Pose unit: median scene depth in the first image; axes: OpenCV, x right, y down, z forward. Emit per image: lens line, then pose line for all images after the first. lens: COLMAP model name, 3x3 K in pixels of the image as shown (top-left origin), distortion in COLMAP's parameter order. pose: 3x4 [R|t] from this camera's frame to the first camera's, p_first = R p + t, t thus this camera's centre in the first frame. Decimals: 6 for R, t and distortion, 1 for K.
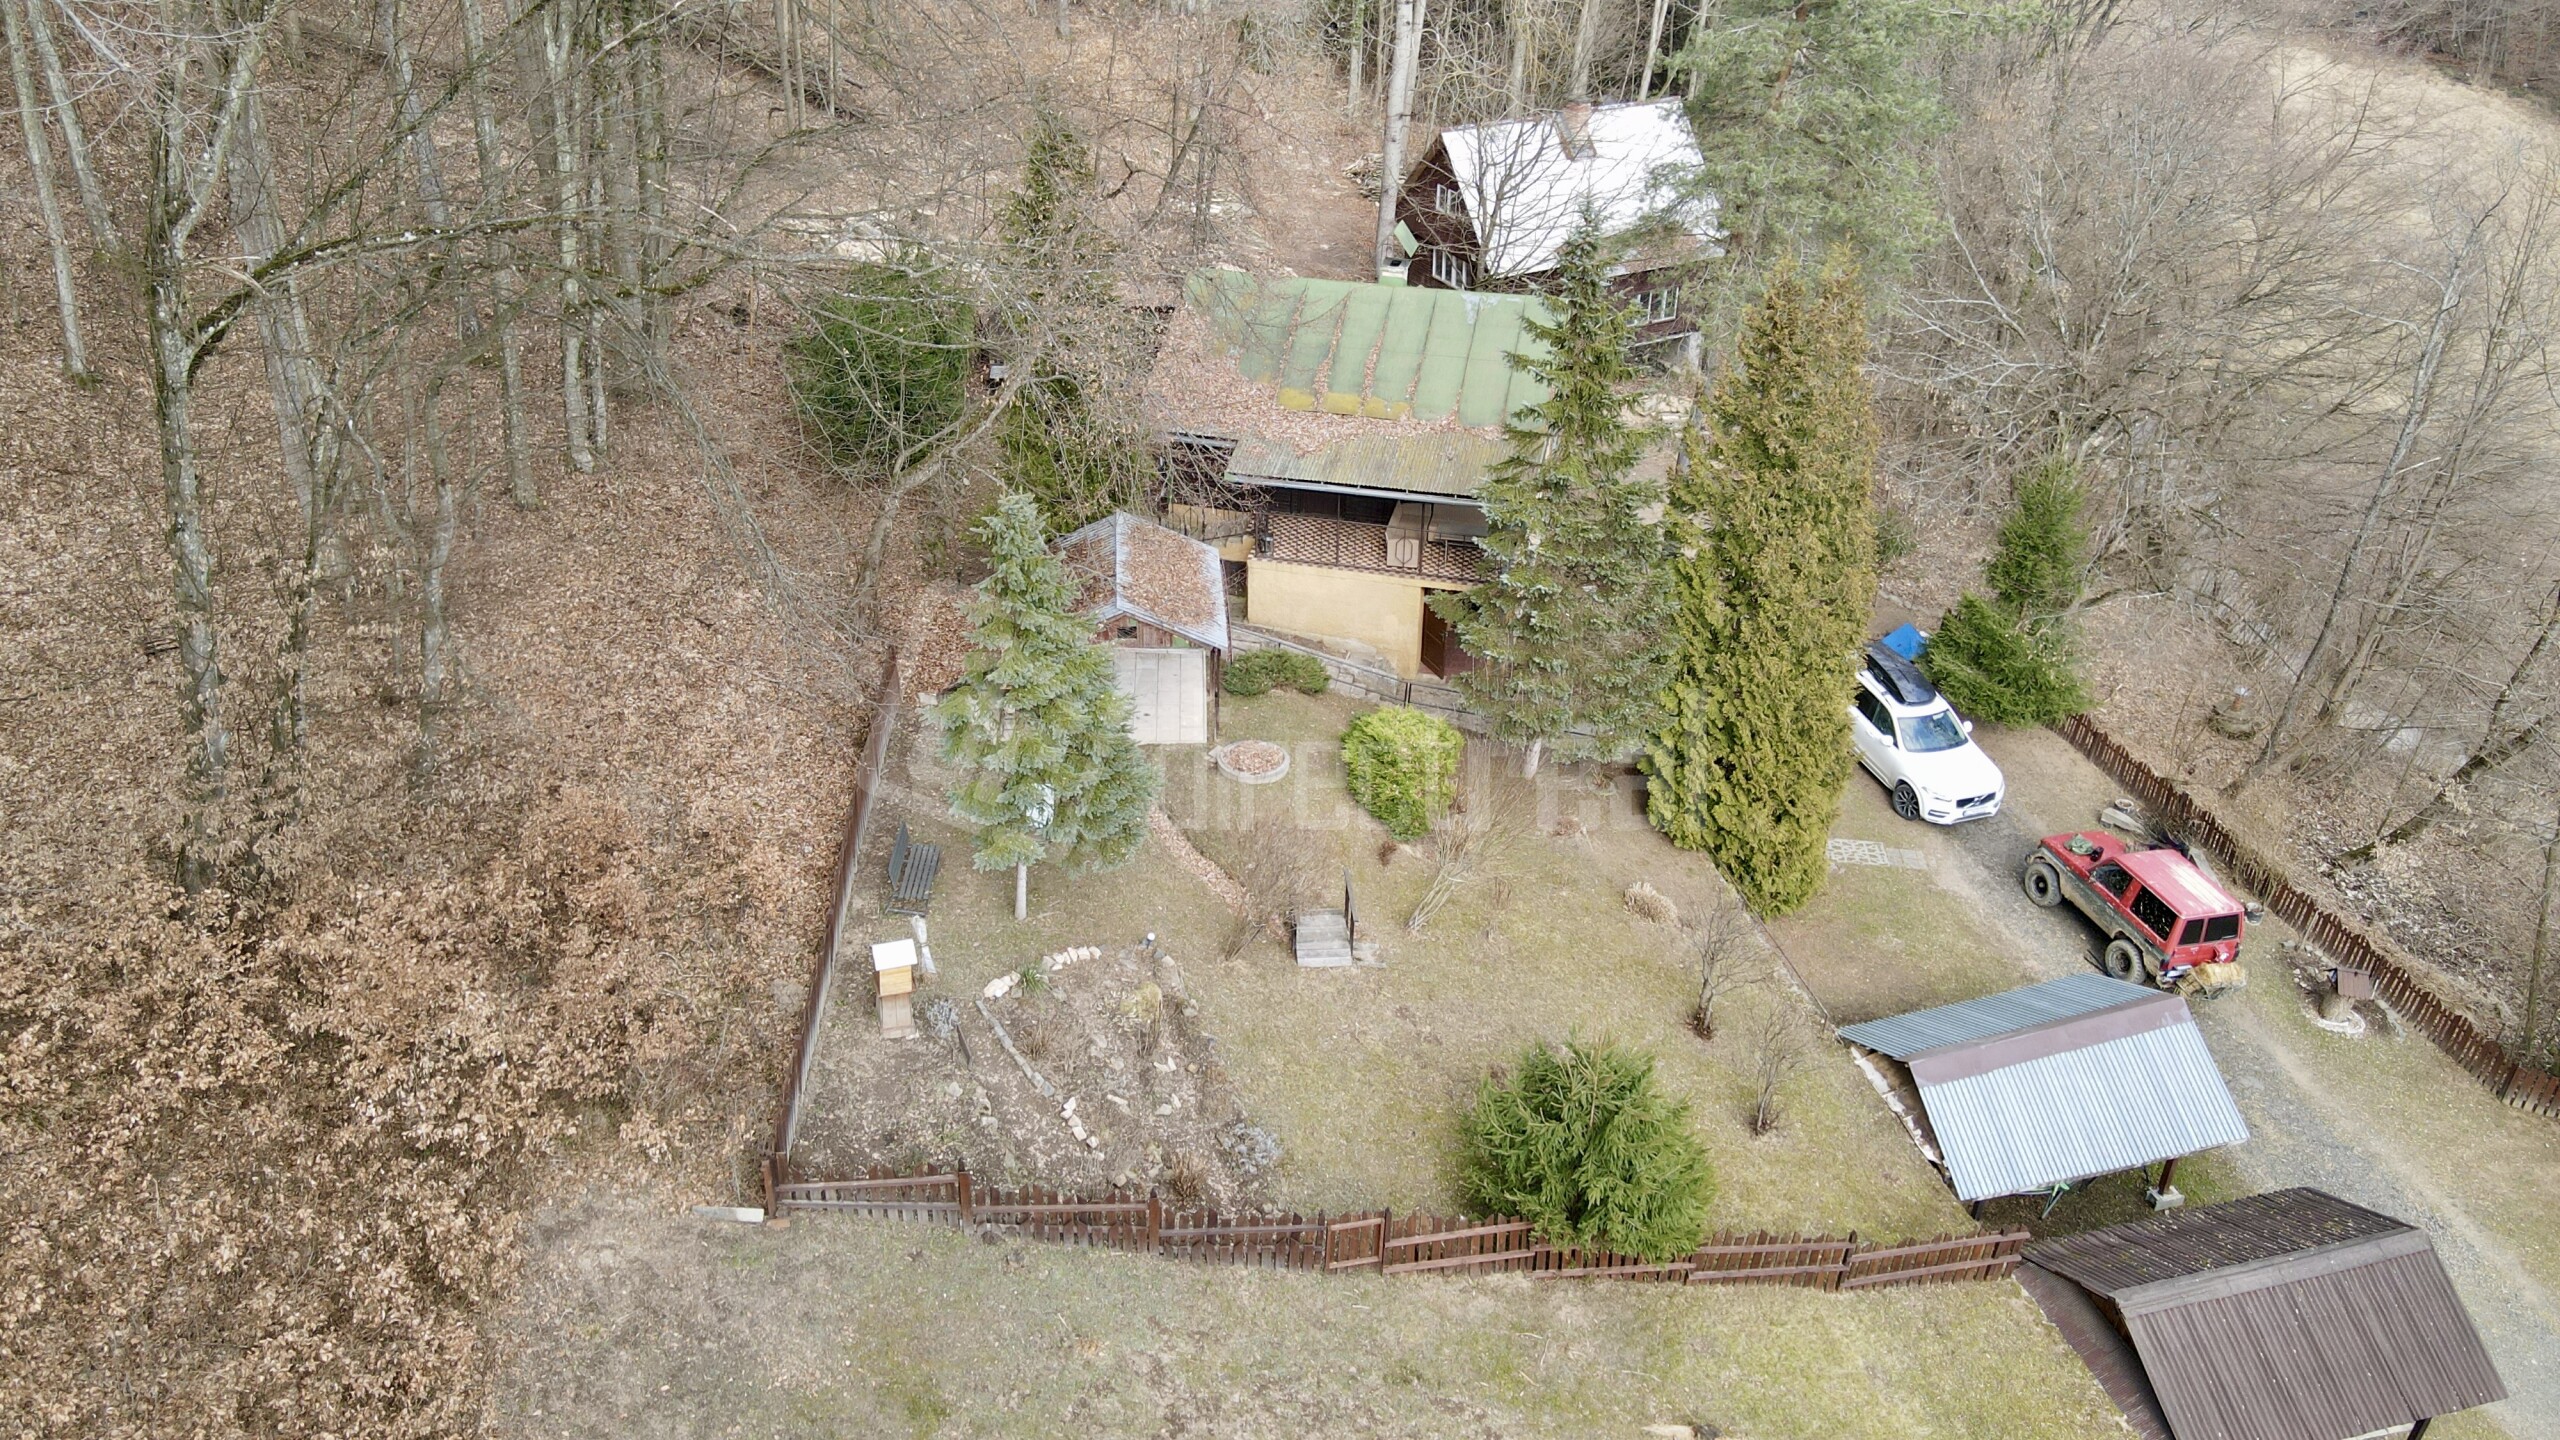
lens RADIAL K [[1890.8, 0, 1285.4], [0, 1890.8, 704.4], [0, 0, 1]] dist [-0.011238, 0.032550]
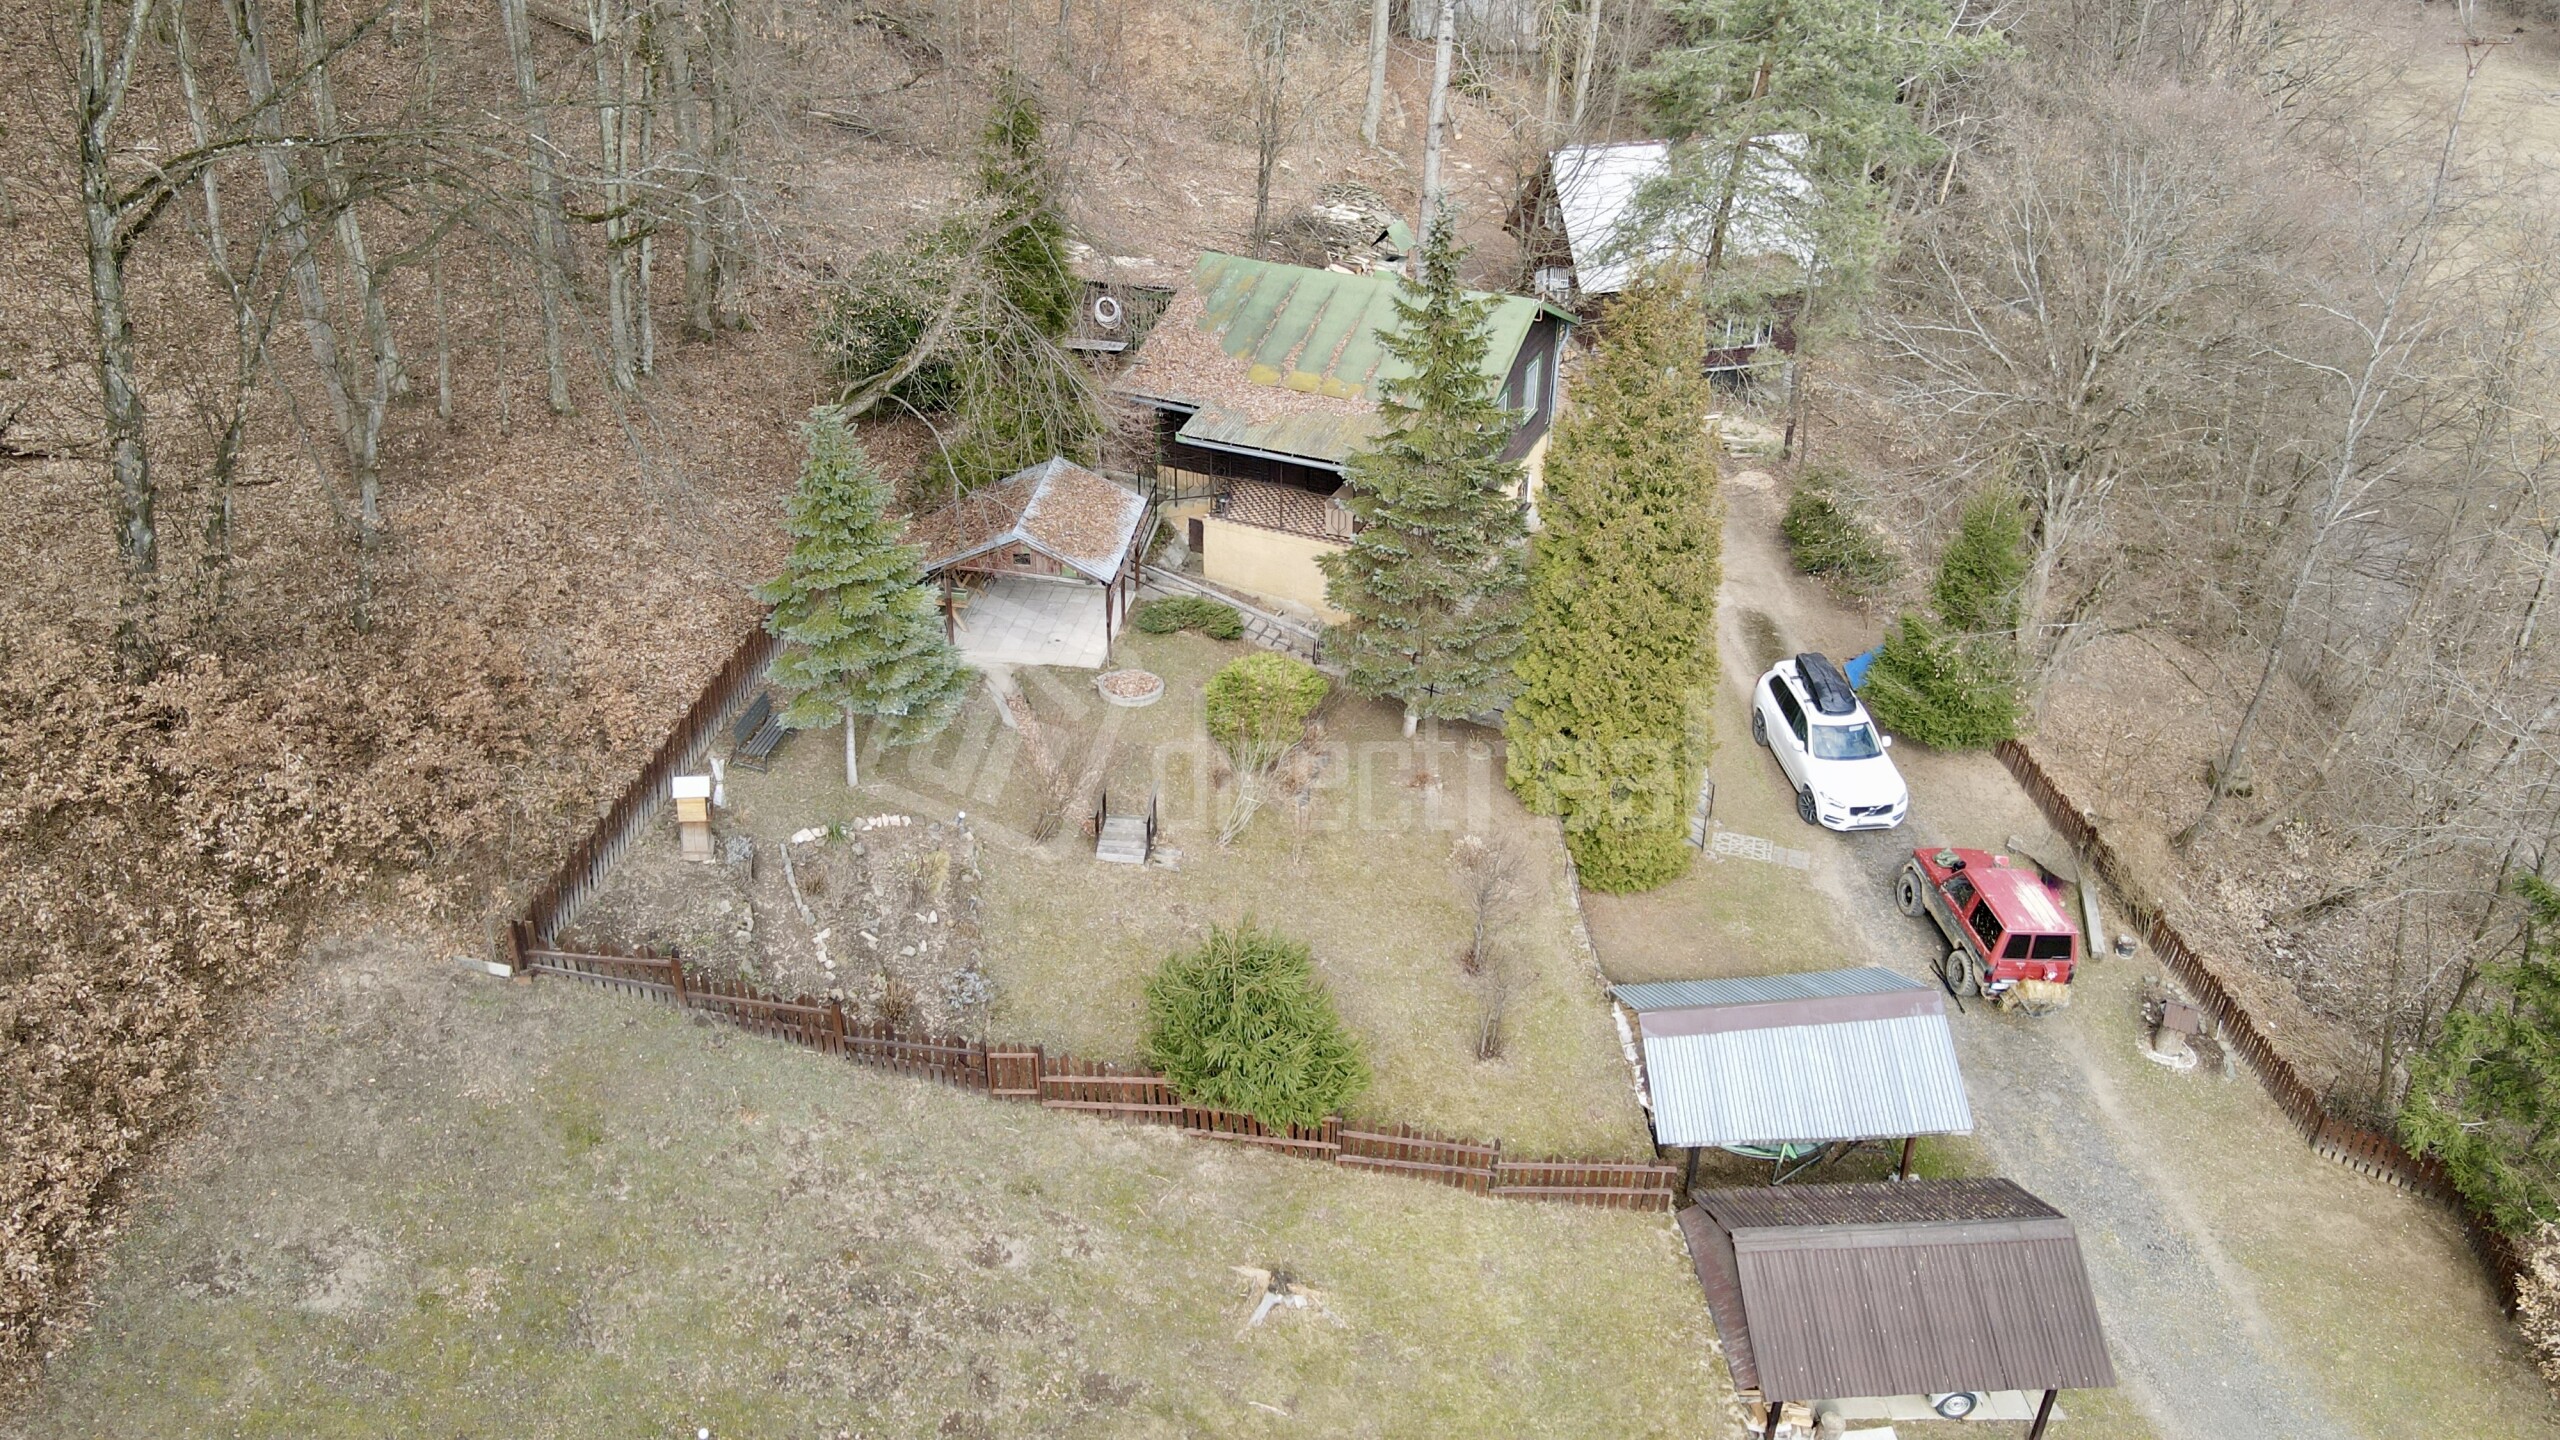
lens RADIAL K [[1890.8, 0, 1285.4], [0, 1890.8, 704.4], [0, 0, 1]] dist [-0.011238, 0.032550]
pose [[0.980612, 0.098104, -0.169634, 0.302646], [-0.100963, 0.994856, -0.008292, 0.046816], [0.167948, 0.025258, 0.985472, -0.082380]]
